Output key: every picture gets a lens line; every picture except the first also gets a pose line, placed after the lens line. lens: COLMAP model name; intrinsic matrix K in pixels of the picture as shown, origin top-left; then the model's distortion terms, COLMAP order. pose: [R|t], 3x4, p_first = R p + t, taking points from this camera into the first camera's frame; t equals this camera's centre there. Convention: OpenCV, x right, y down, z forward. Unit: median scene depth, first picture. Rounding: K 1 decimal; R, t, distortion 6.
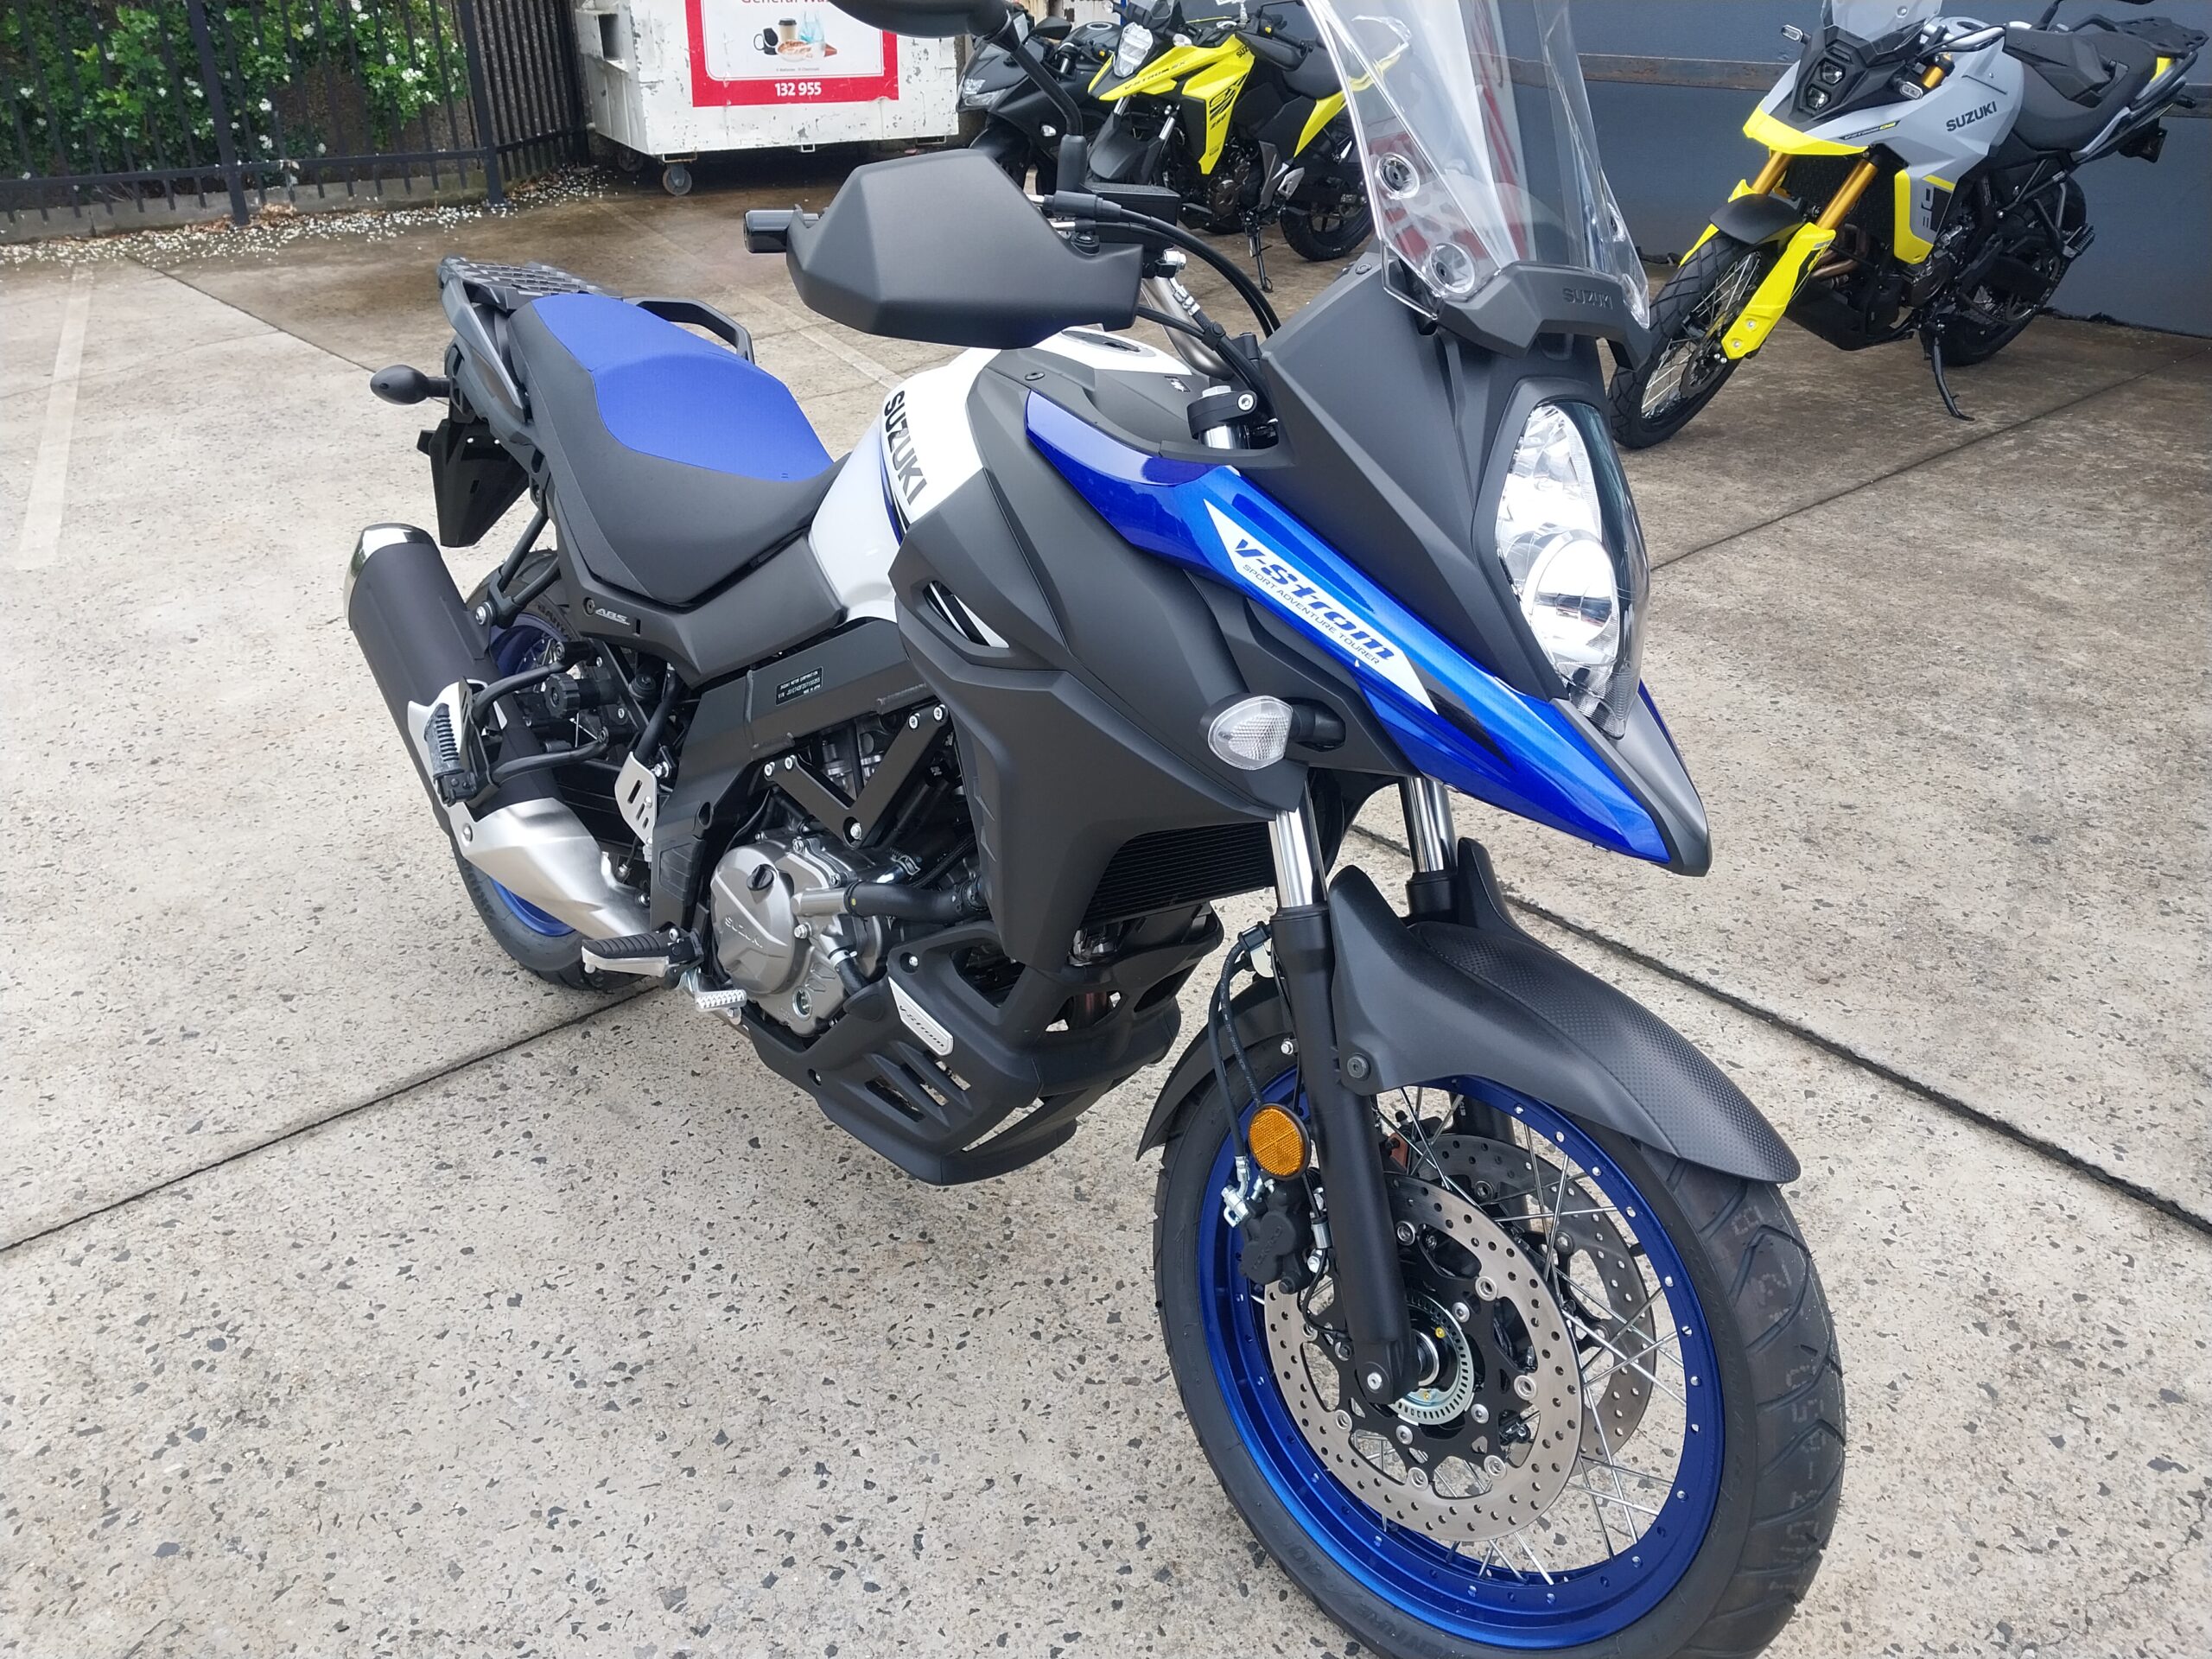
lens RADIAL K [[1726.1, 0, 1110.4], [0, 1726.1, 823.3], [0, 0, 1]] dist [-0.003317, -0.002068]
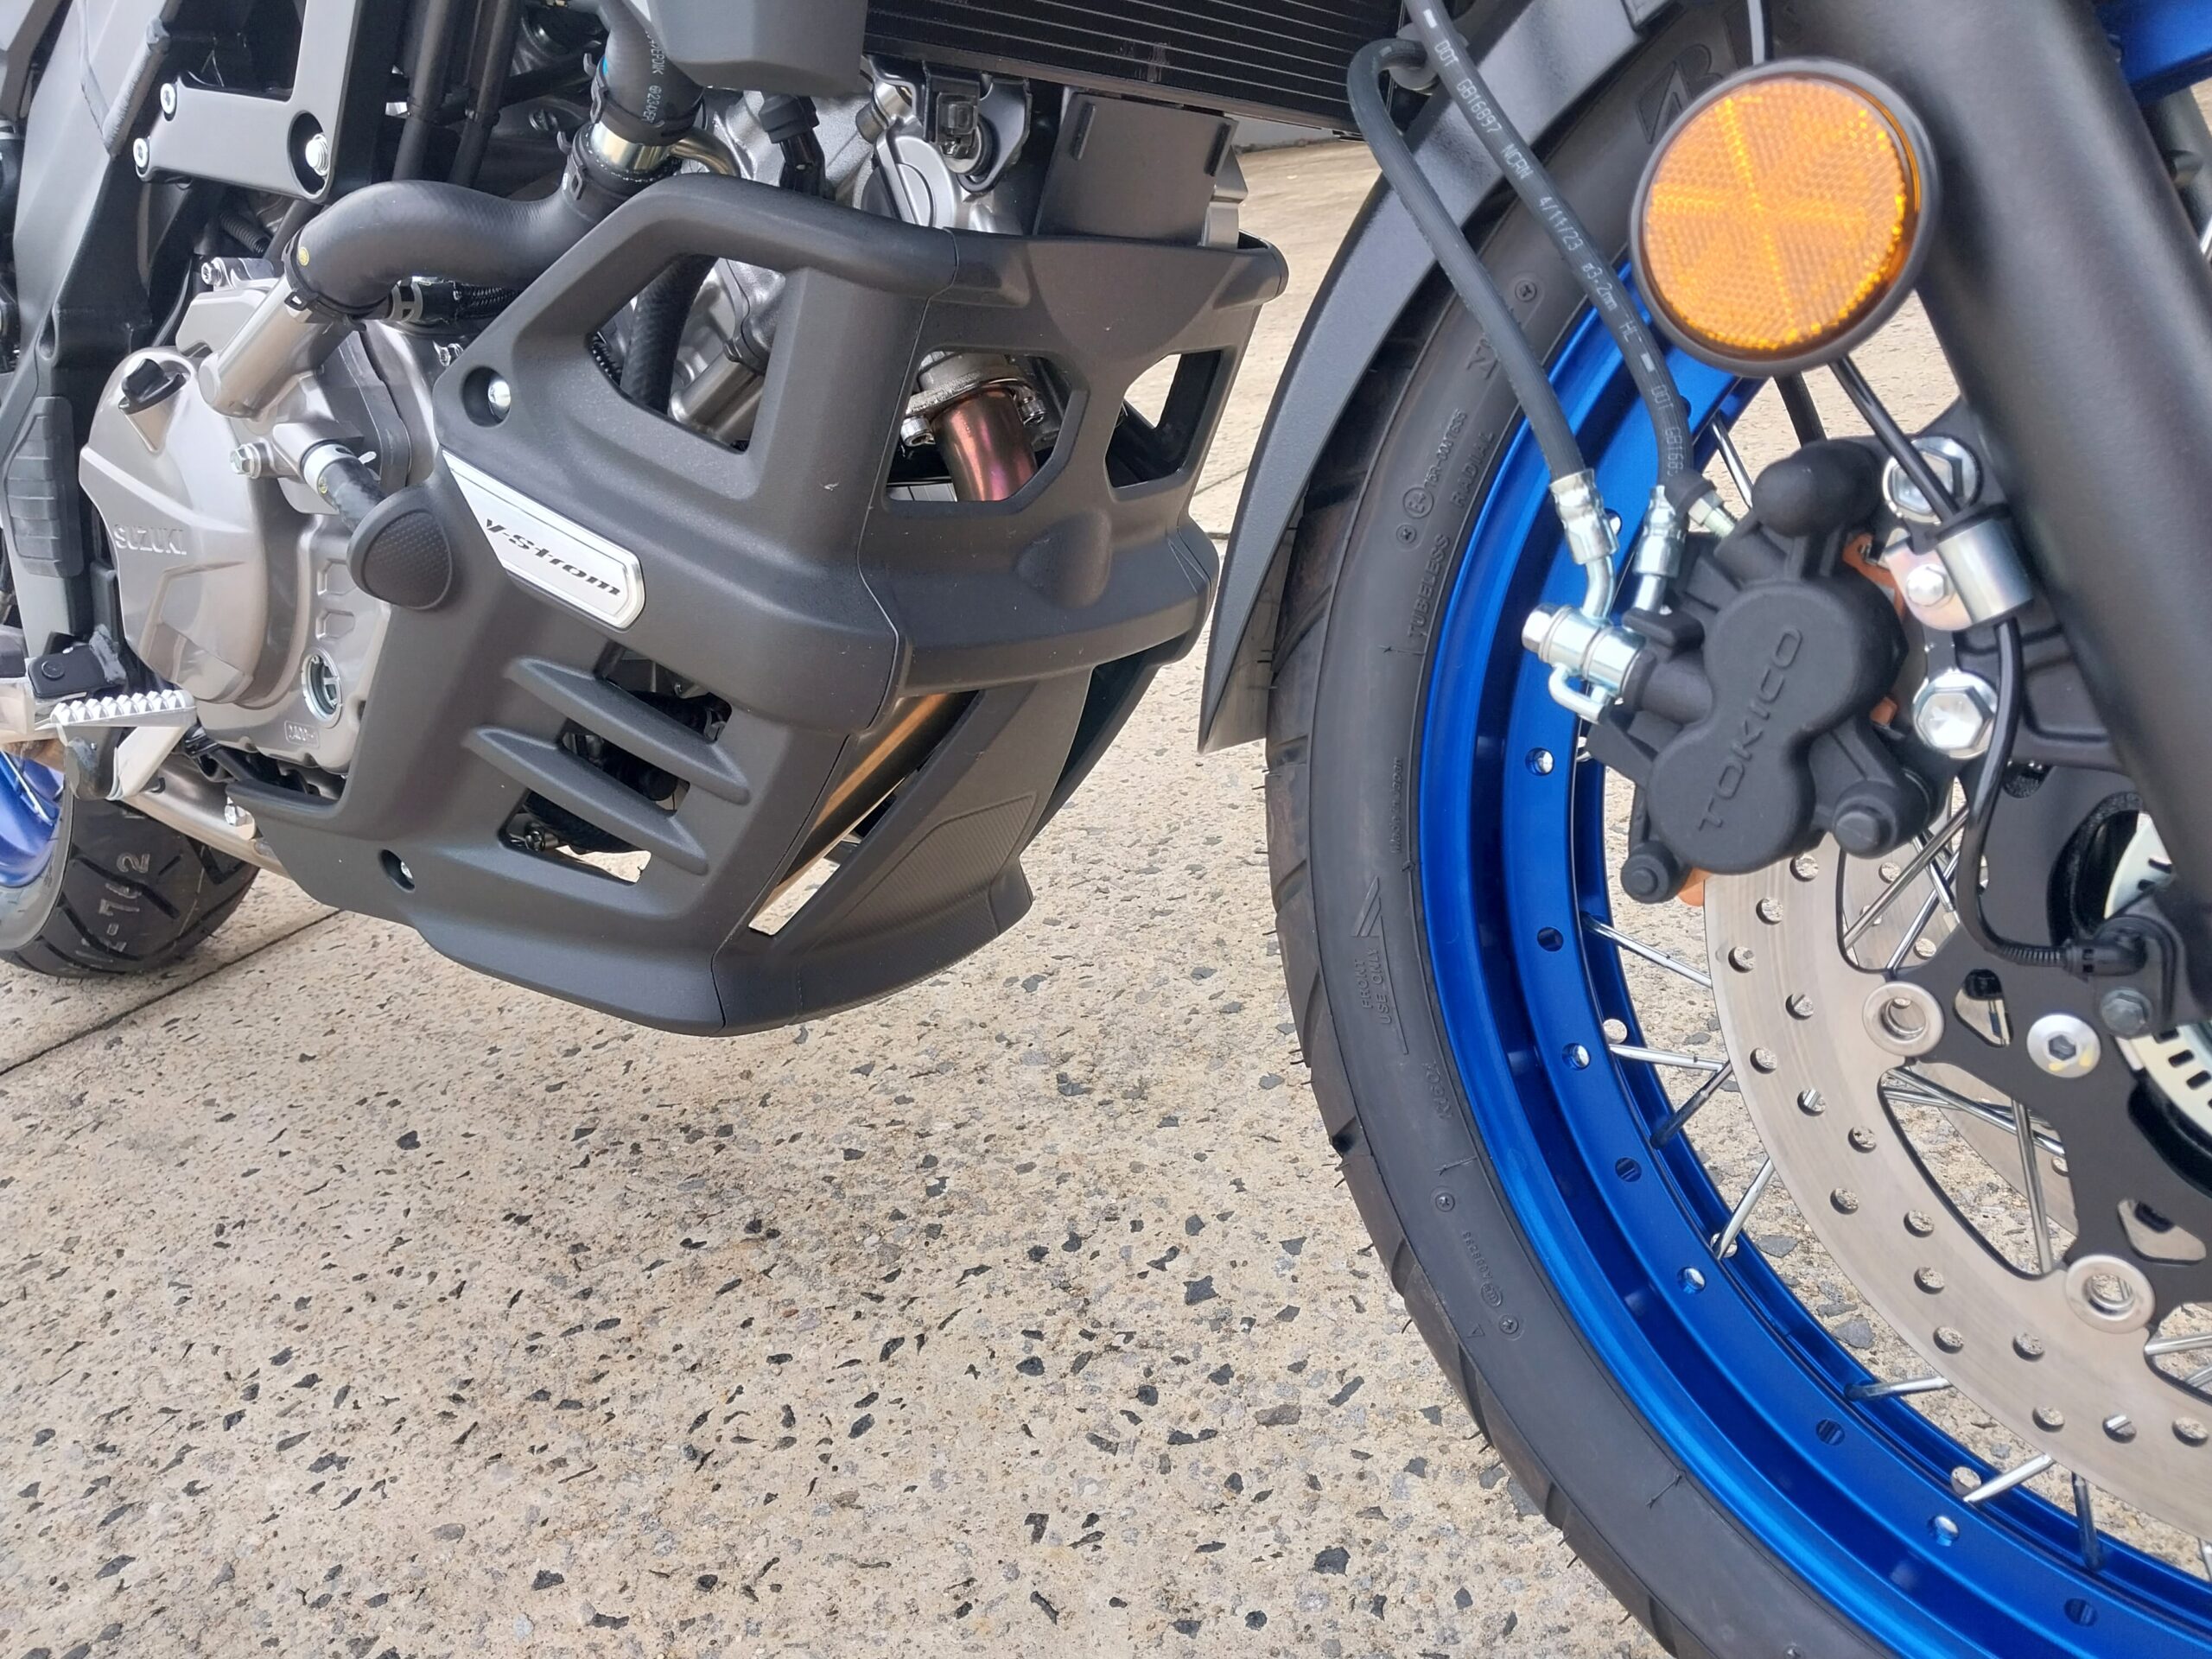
lens RADIAL K [[1785.9, 0, 1117.8], [0, 1785.9, 828.1], [0, 0, 1]] dist [-0.025015, 0.020709]
pose [[0.978557, -0.196727, 0.061035, -0.022252], [0.200424, 0.977755, -0.061858, 0.193132], [-0.047508, 0.072764, 0.996217, 0.535918]]
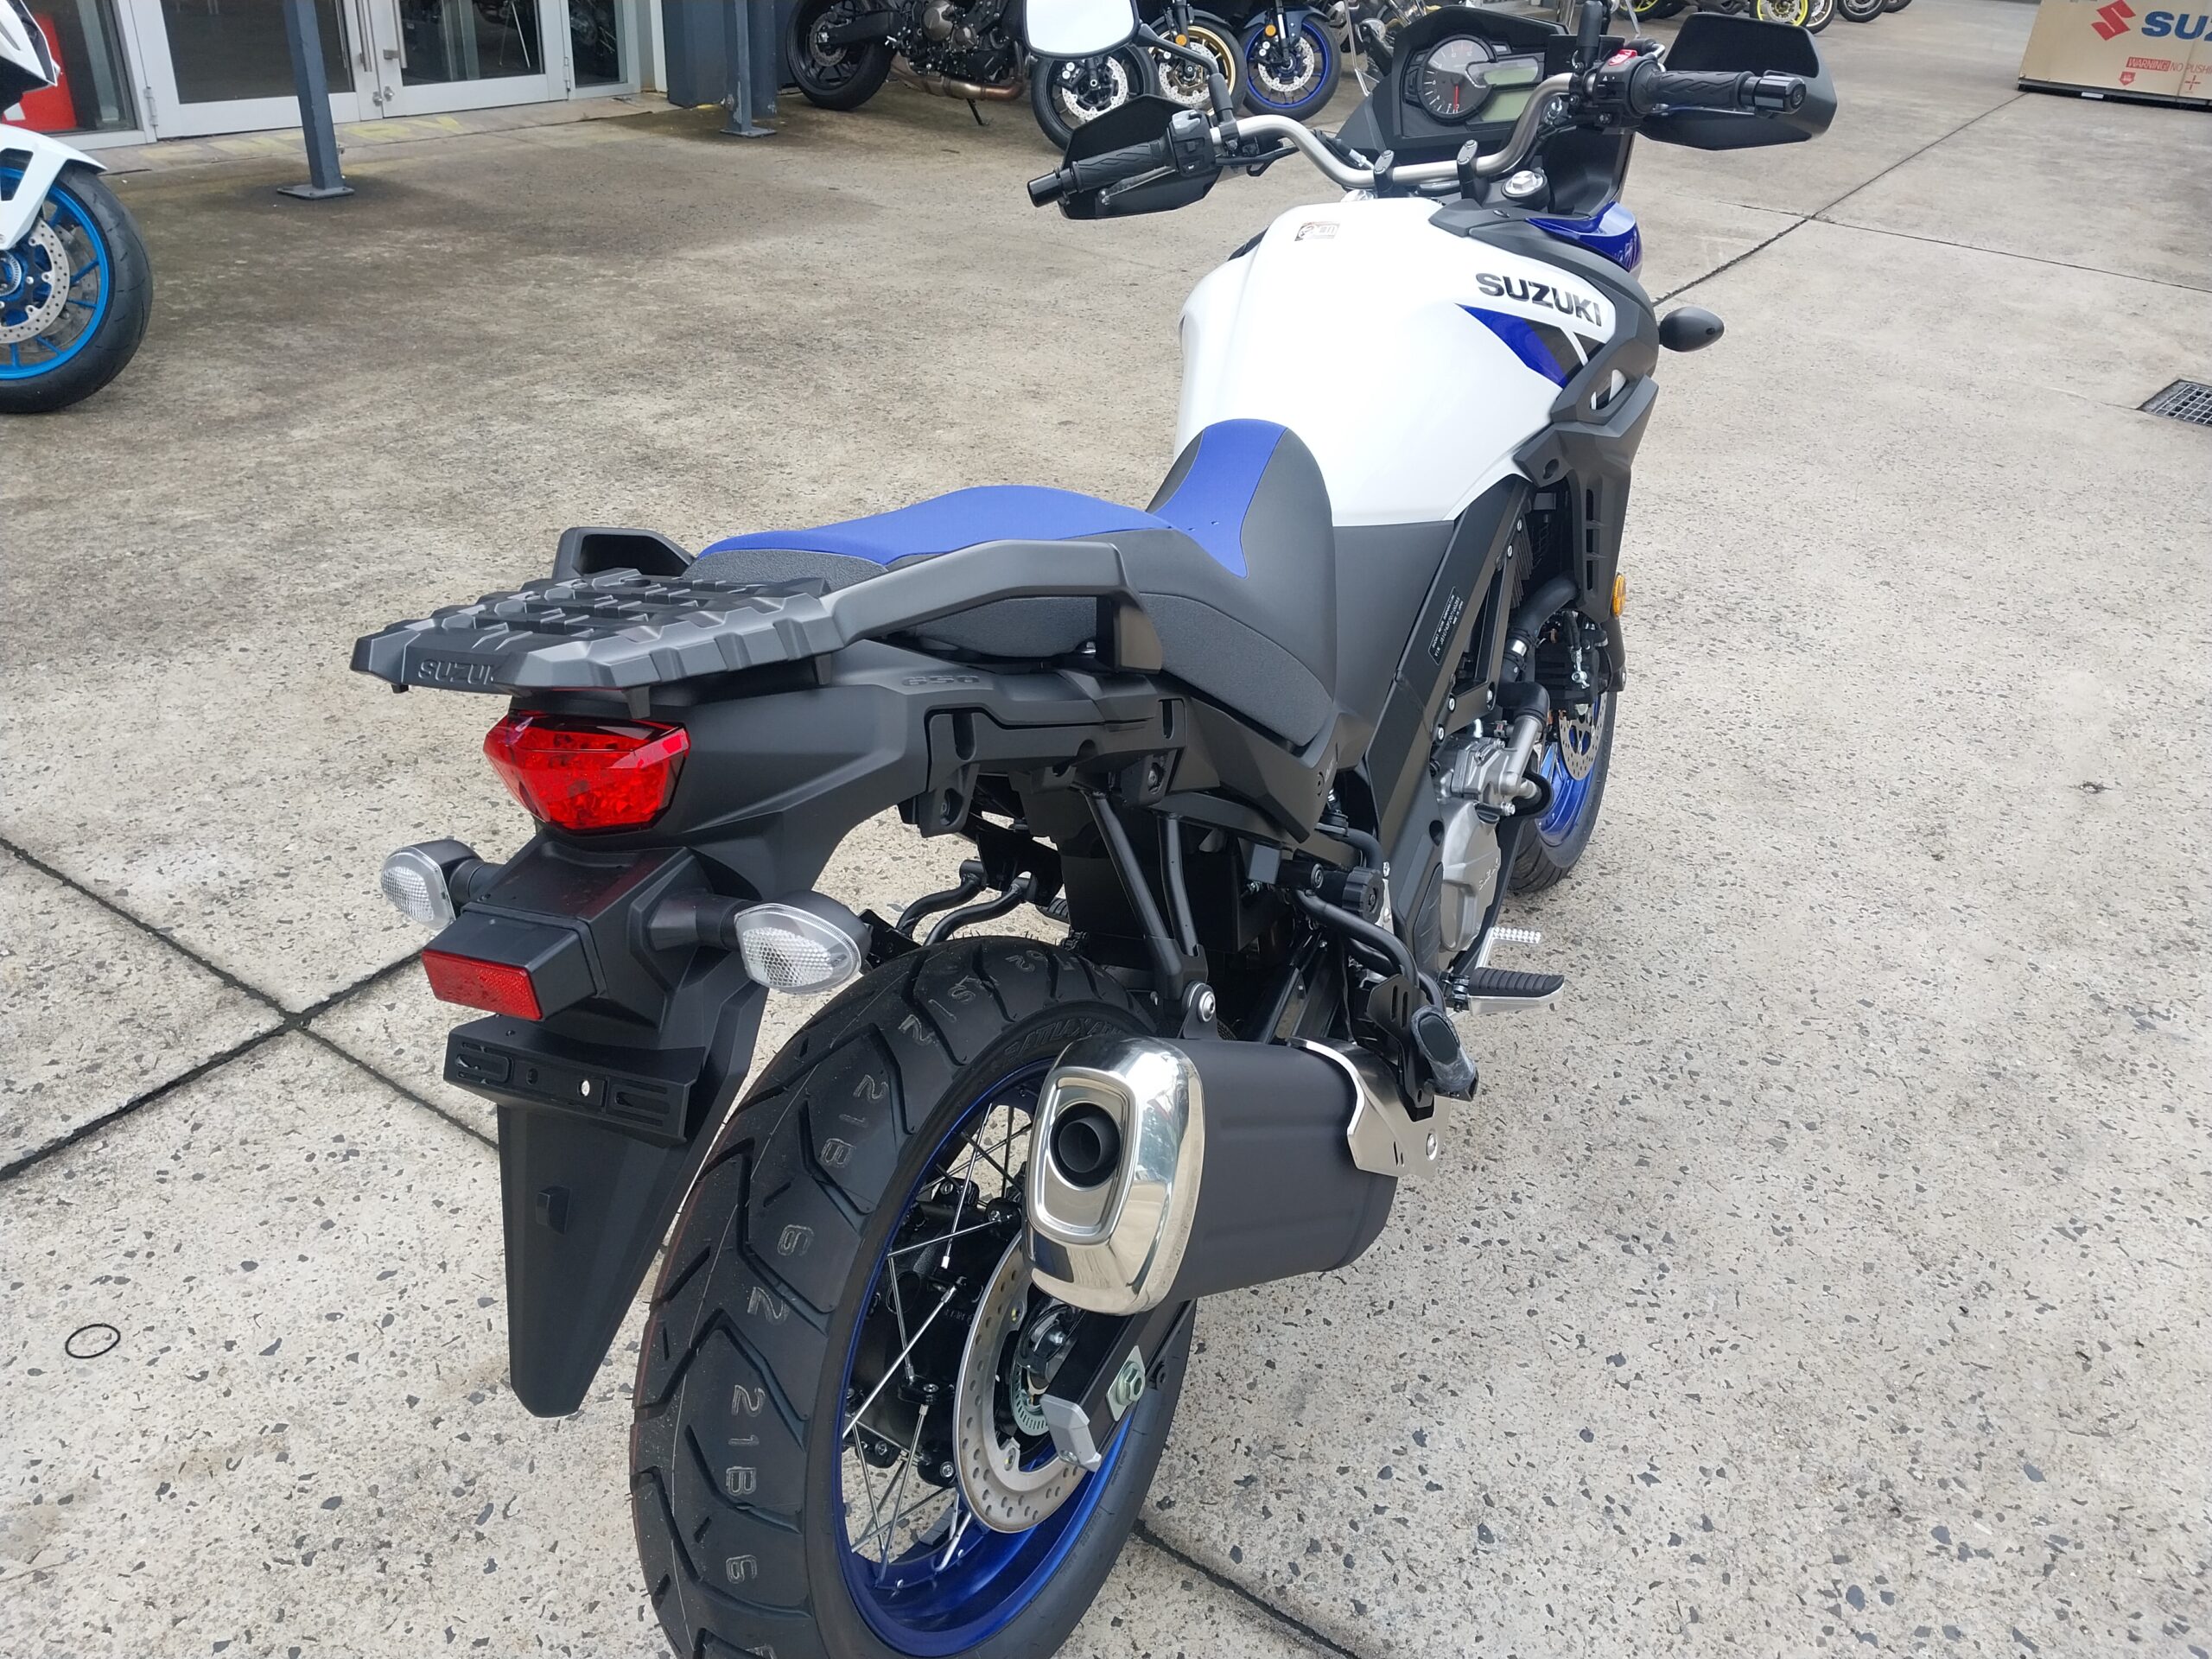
lens RADIAL K [[1714.6, 0, 1115.0], [0, 1714.6, 869.3], [0, 0, 1]] dist [-0.002710, 0.005324]
pose [[-0.292232, -0.502468, 0.813712, -0.890074], [0.386549, 0.716194, 0.581074, -0.556473], [-0.874746, 0.484347, -0.015066, 1.129066]]
